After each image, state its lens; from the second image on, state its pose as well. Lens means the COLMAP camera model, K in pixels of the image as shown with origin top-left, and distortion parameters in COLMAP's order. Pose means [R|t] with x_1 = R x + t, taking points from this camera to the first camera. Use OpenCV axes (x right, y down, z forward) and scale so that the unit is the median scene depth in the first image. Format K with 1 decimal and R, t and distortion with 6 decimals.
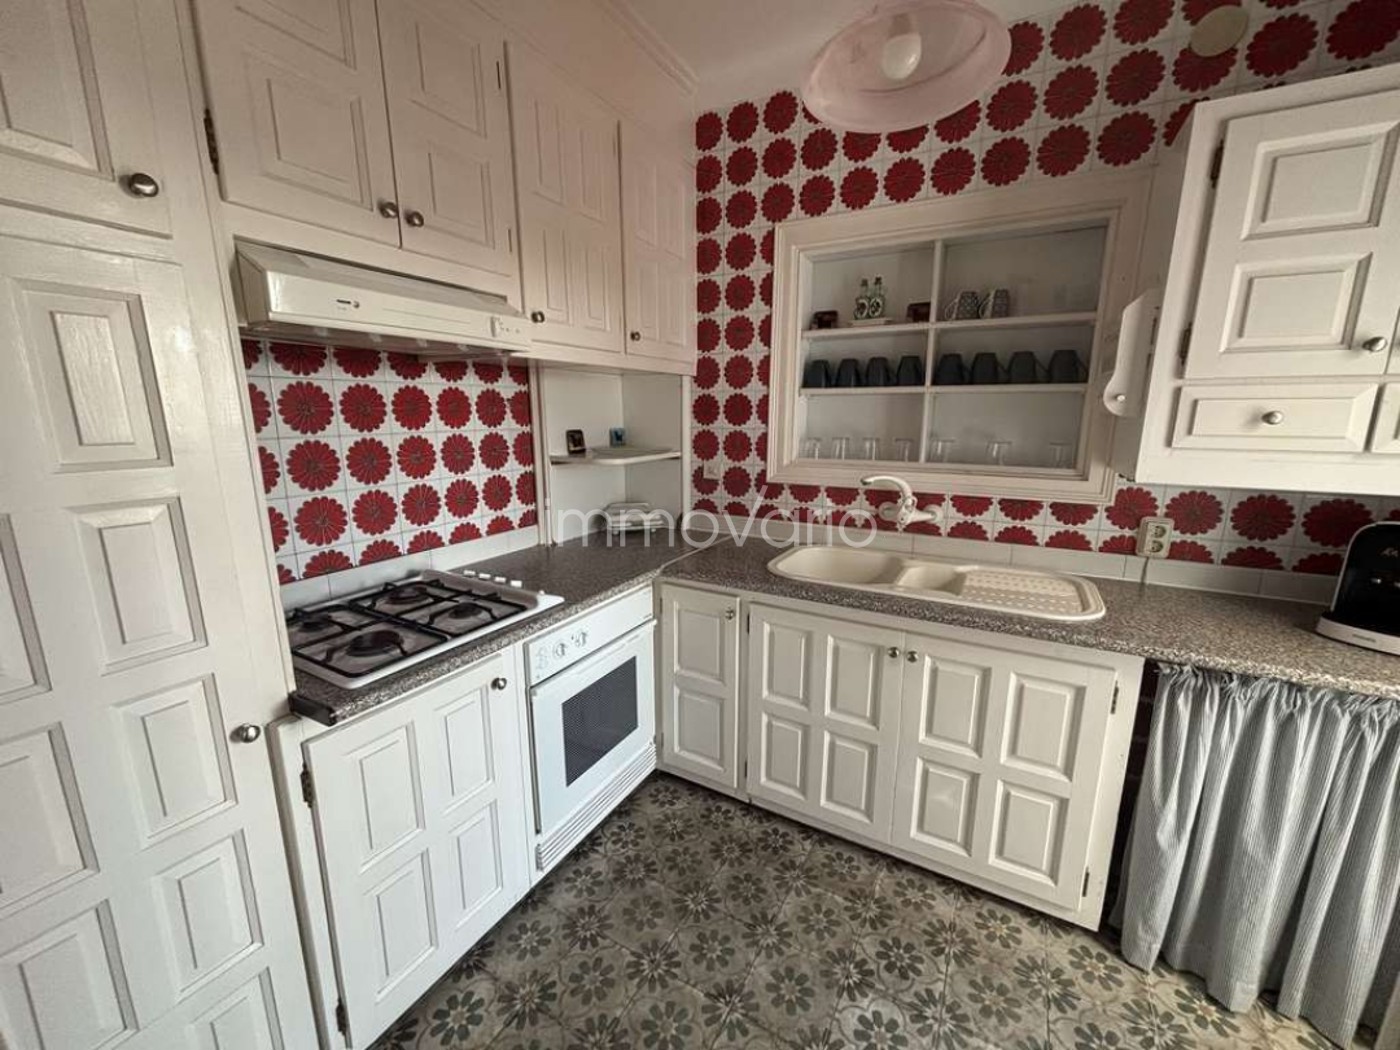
lens RADIAL K [[563.2, 0, 709.4], [0, 563.2, 523.2], [0, 0, 1]] dist [-0.007571, -0.001109]
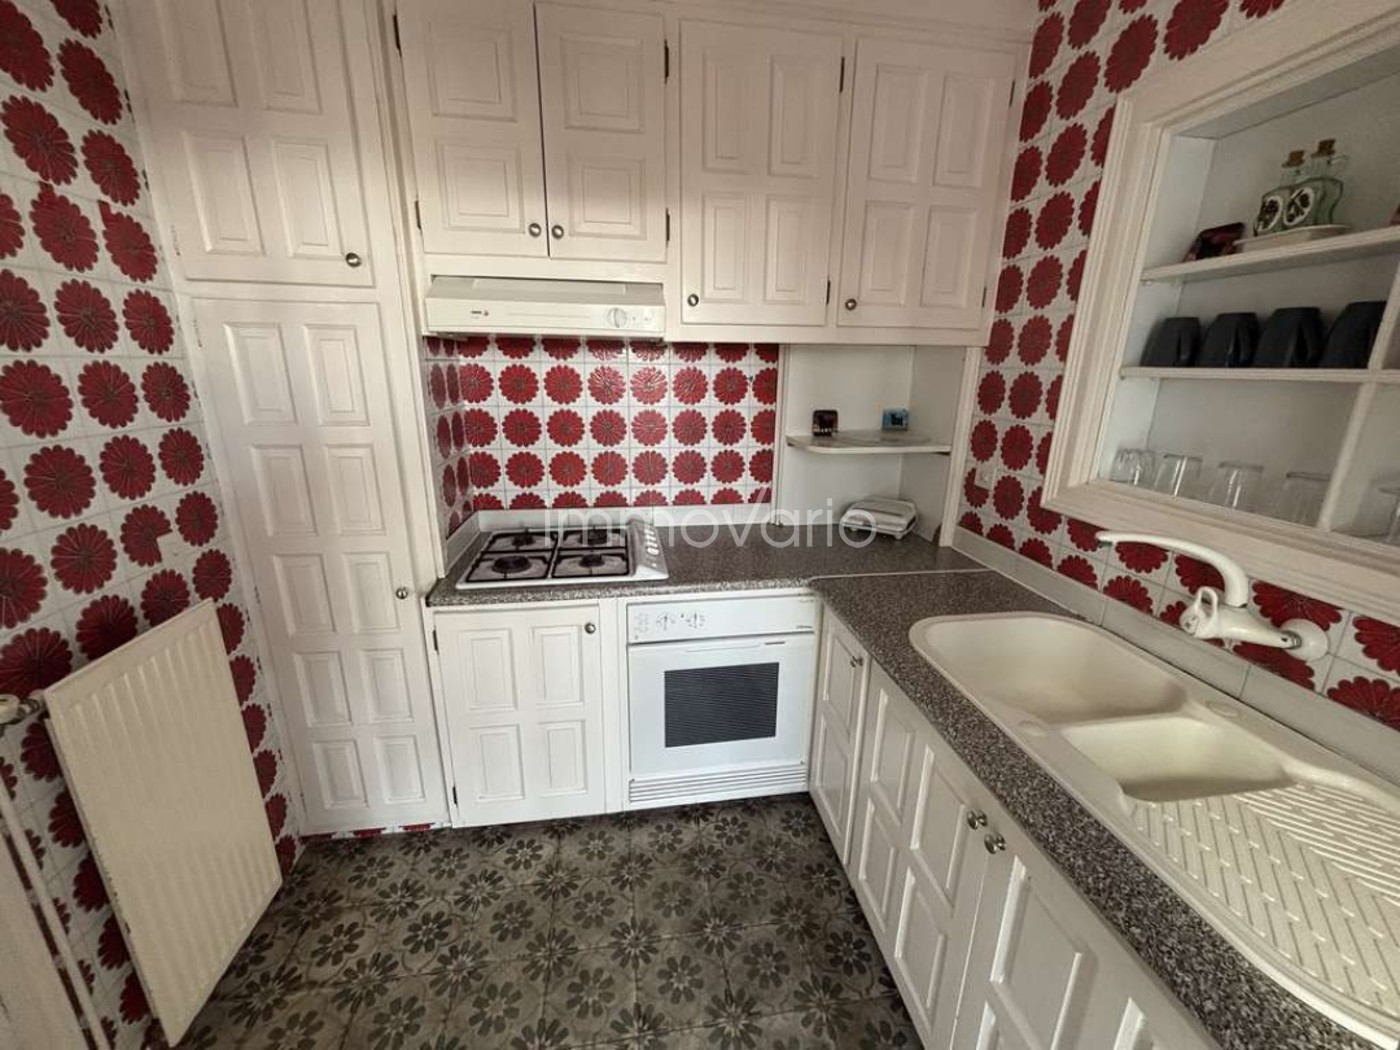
lens RADIAL K [[563.2, 0, 696.7], [0, 563.2, 521.4], [0, 0, 1]] dist [-0.007571, -0.001109]
pose [[0.604762, 0.215878, -0.766590, 0.423162], [-0.163909, 0.975693, 0.145455, -0.097594], [0.779357, 0.037685, 0.625446, 0.294919]]
